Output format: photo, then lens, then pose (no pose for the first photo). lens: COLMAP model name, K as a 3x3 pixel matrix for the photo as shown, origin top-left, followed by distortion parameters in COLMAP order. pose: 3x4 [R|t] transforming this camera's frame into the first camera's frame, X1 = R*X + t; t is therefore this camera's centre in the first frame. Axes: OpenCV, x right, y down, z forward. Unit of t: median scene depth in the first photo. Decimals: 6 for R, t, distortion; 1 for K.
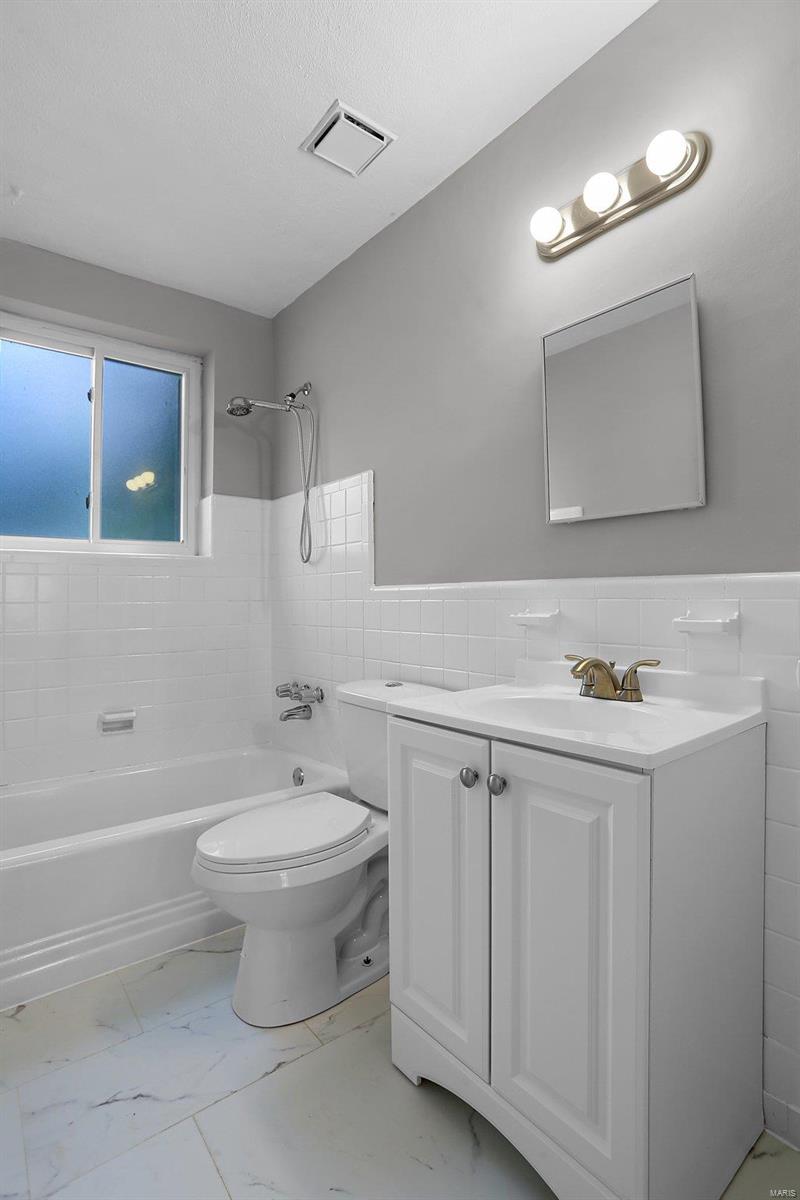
lens RADIAL K [[575.2, 0, 395.1], [0, 575.2, 584.4], [0, 0, 1]] dist [-0.080582, 0.033149]
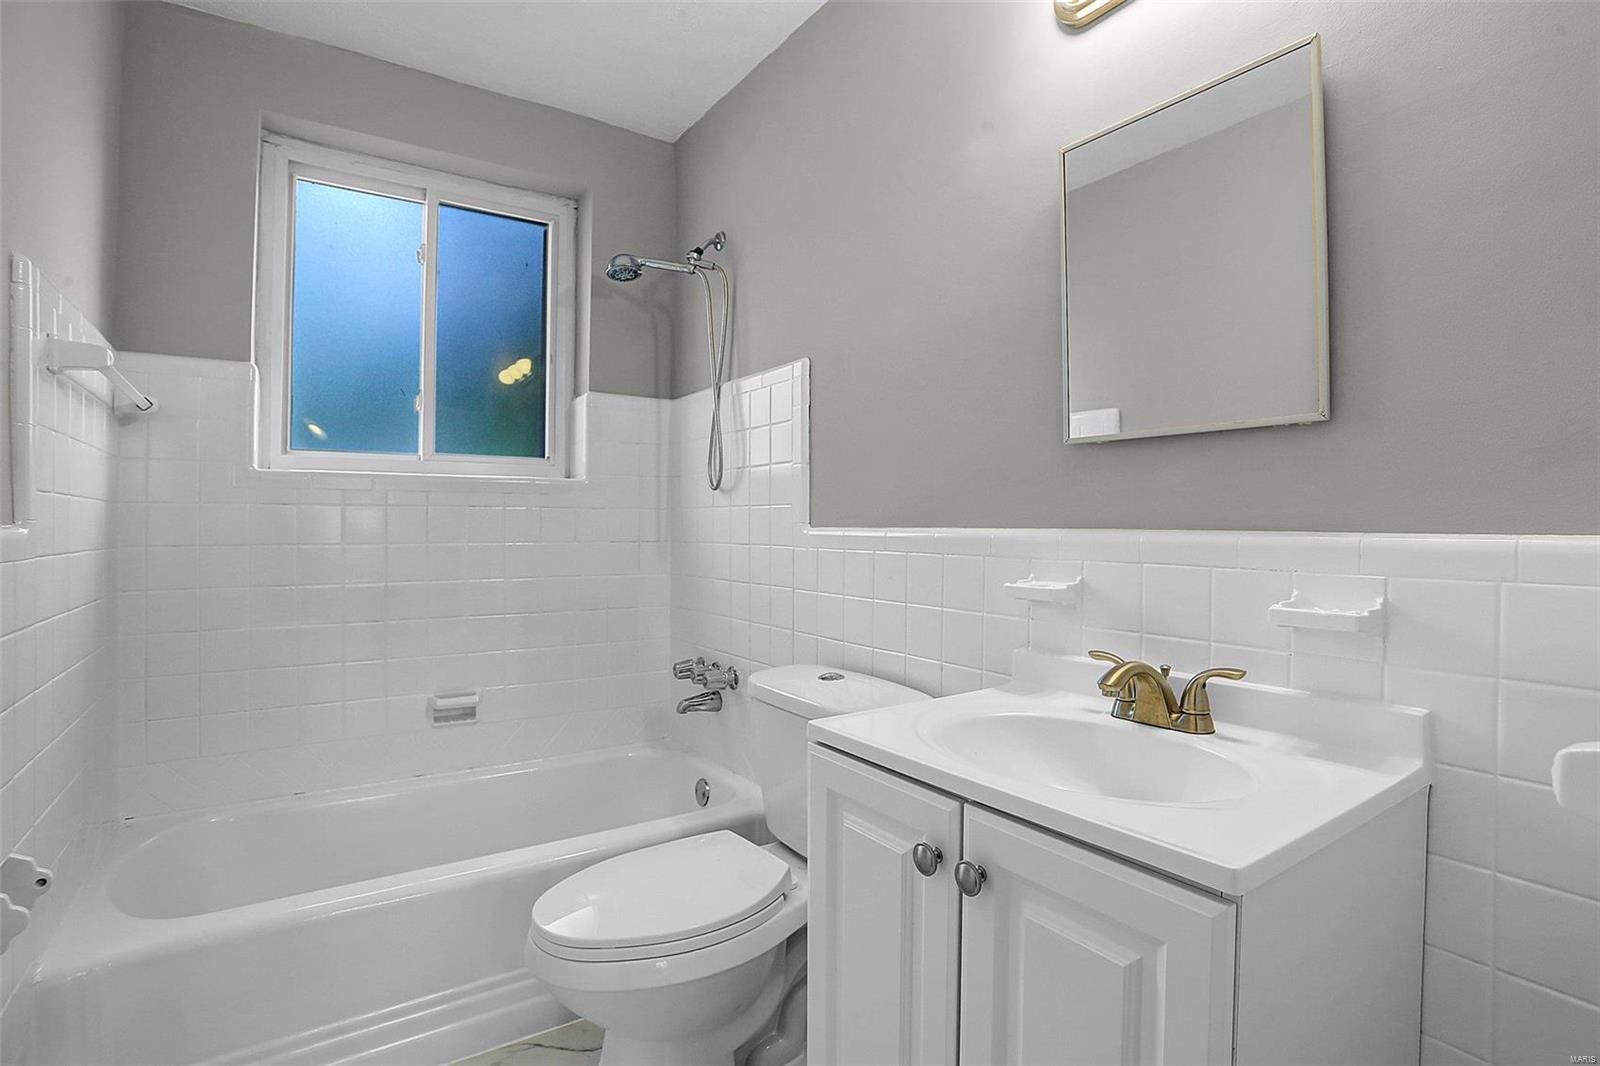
lens RADIAL K [[766.9, 0, 801.8], [0, 766.9, 522.1], [0, 0, 1]] dist [-0.080582, 0.033149]
pose [[0.997088, 0.011764, -0.075346, 0.028825], [-0.010272, 0.999744, 0.020164, -0.025470], [0.075564, -0.019332, 0.996954, 0.098781]]
